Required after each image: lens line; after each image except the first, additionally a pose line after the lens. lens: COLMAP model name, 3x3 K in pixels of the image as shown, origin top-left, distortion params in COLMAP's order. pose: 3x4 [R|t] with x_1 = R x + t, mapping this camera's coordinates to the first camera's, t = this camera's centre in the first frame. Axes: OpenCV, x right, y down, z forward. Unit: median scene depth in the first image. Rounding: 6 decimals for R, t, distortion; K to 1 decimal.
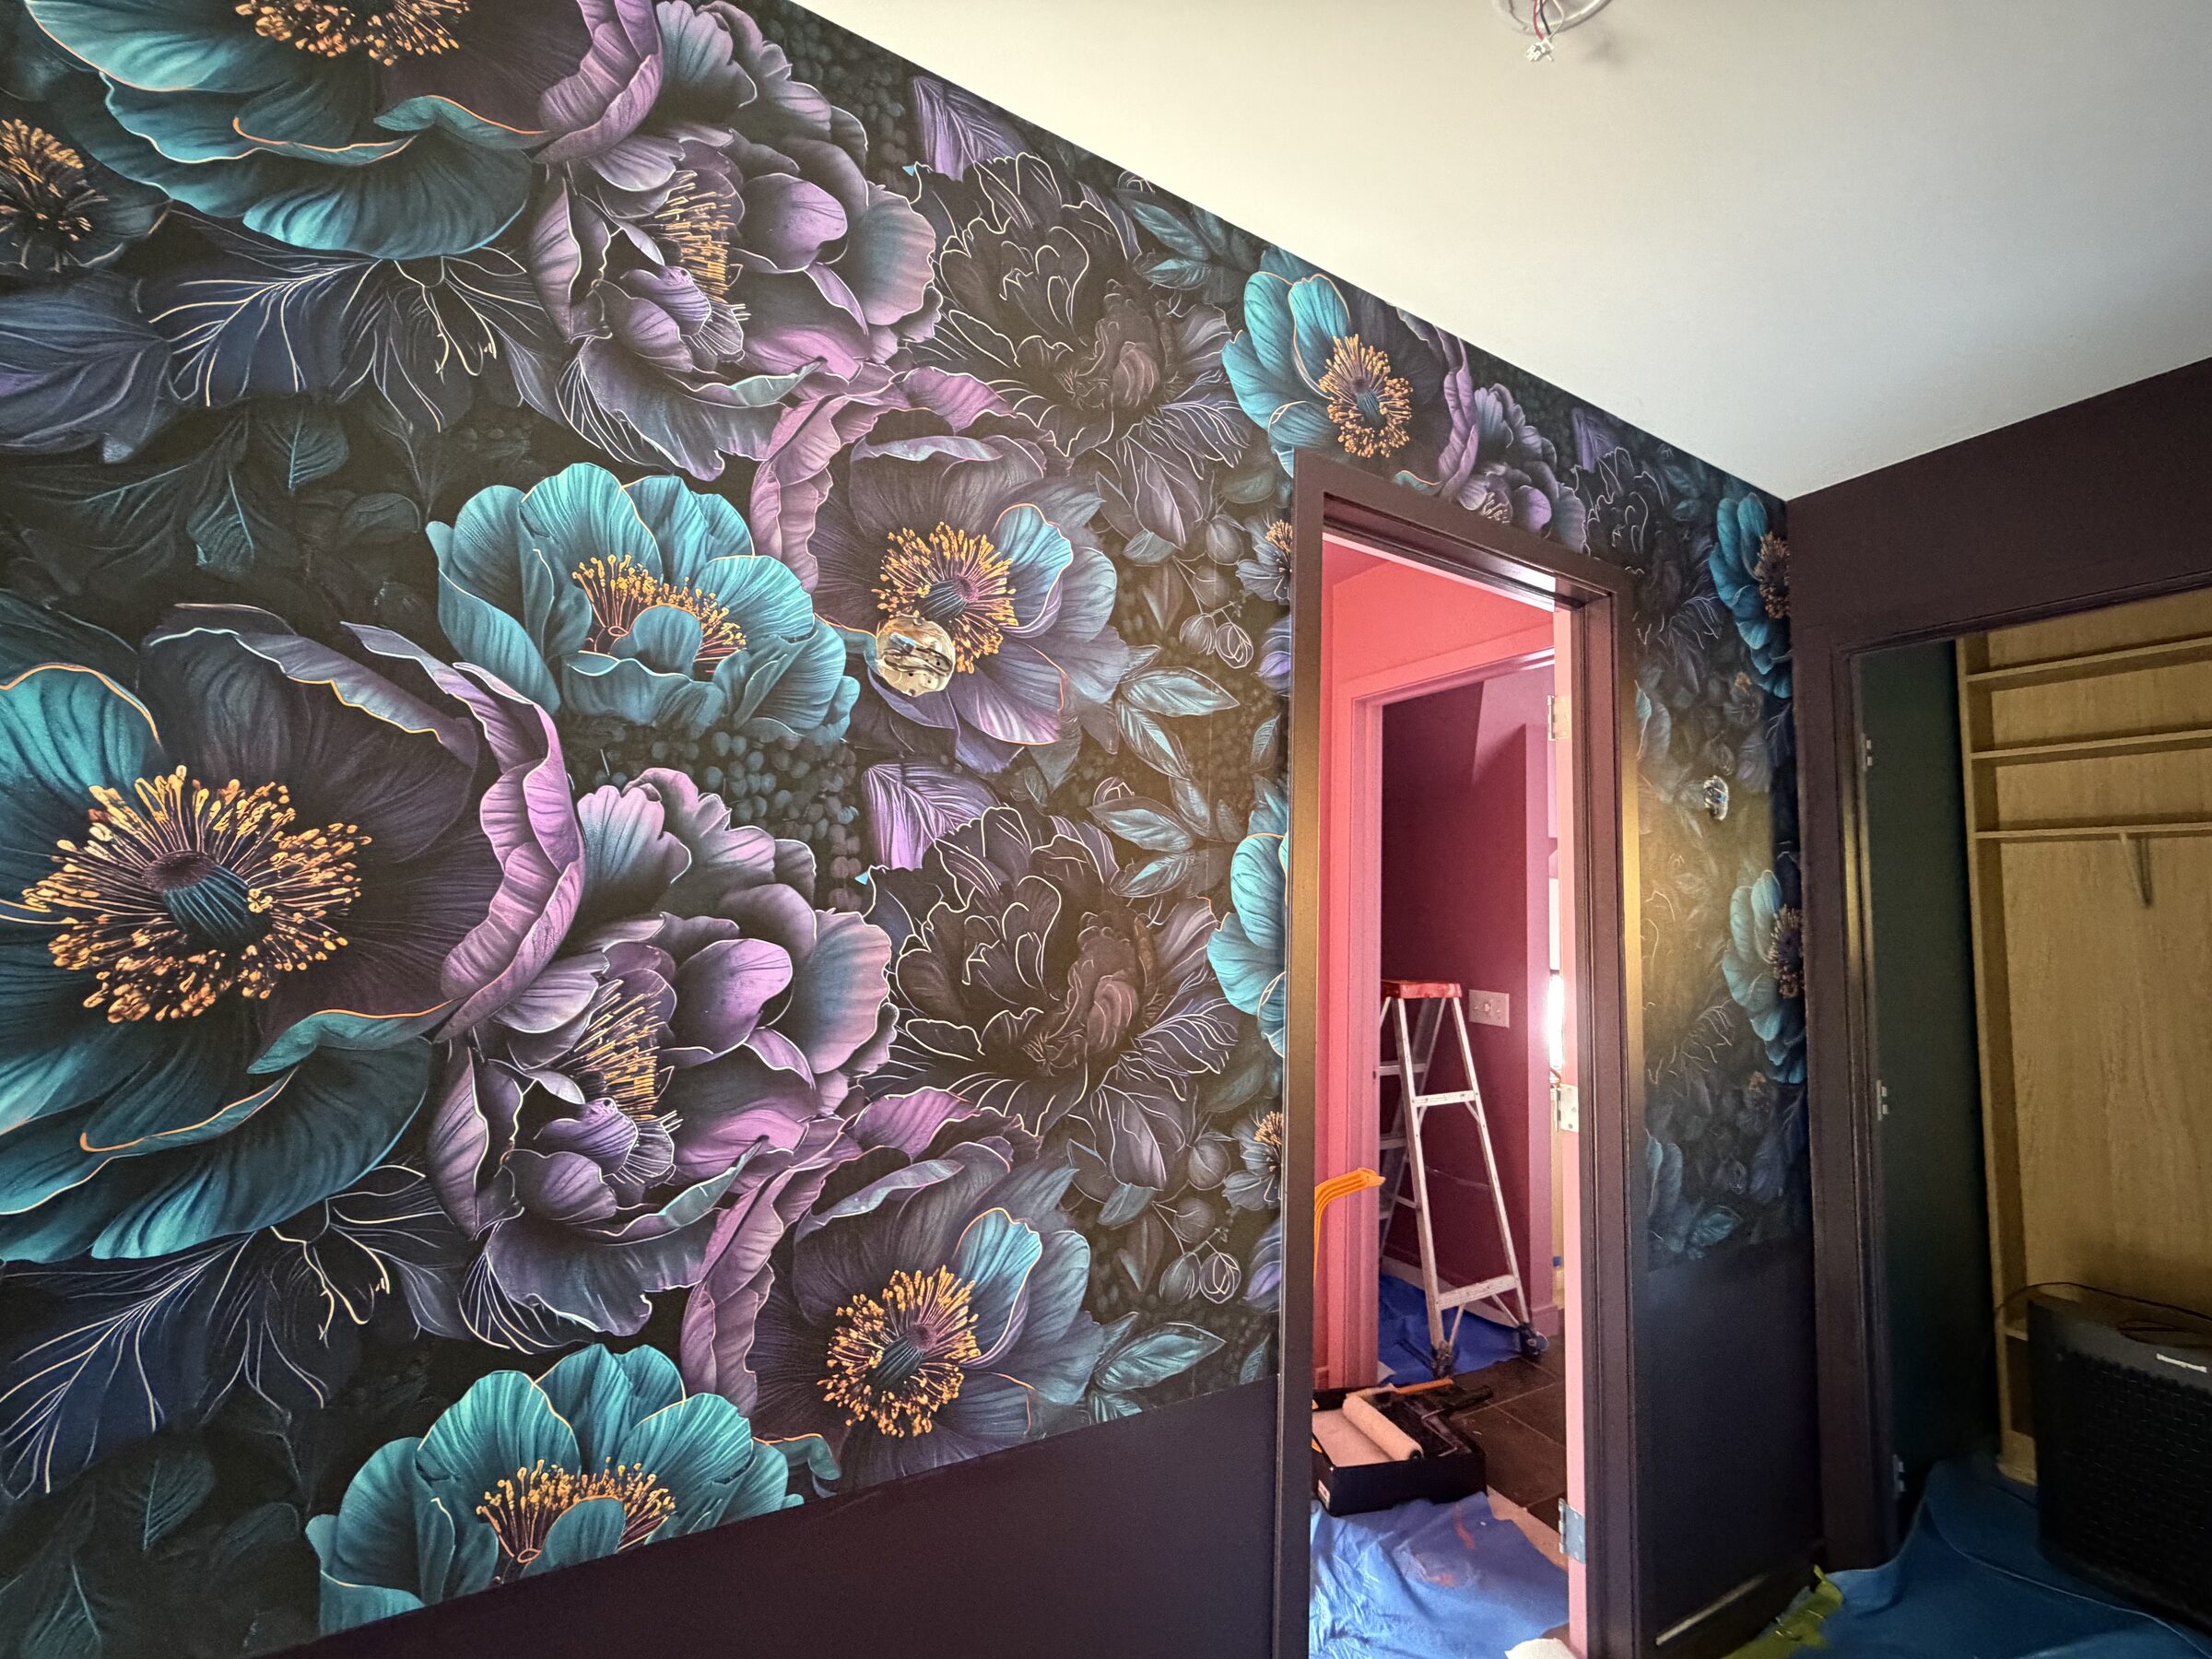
lens RADIAL K [[882.3, 0, 1103.9], [0, 882.3, 828.3], [0, 0, 1]] dist [-0.001196, 0.000145]
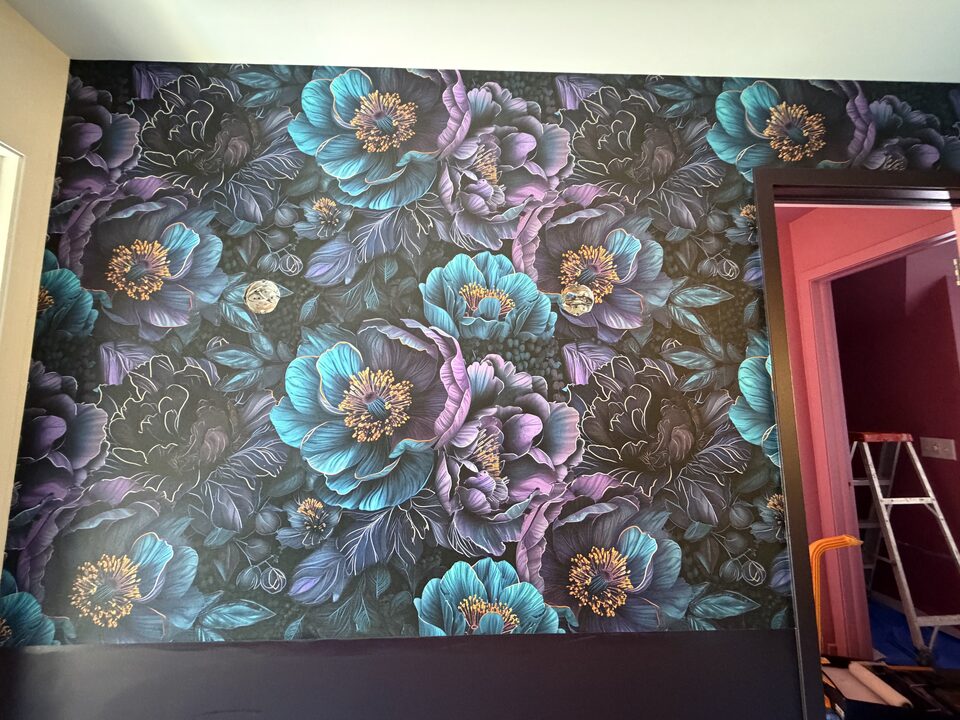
lens RADIAL K [[382.9, 0, 476.3], [0, 382.9, 358.2], [0, 0, 1]] dist [-0.001196, 0.000145]
pose [[0.889919, -0.093773, -0.446376, 0.000927], [0.080020, 0.995558, -0.049612, 0.001597], [0.449045, 0.008432, 0.893469, -0.102950]]
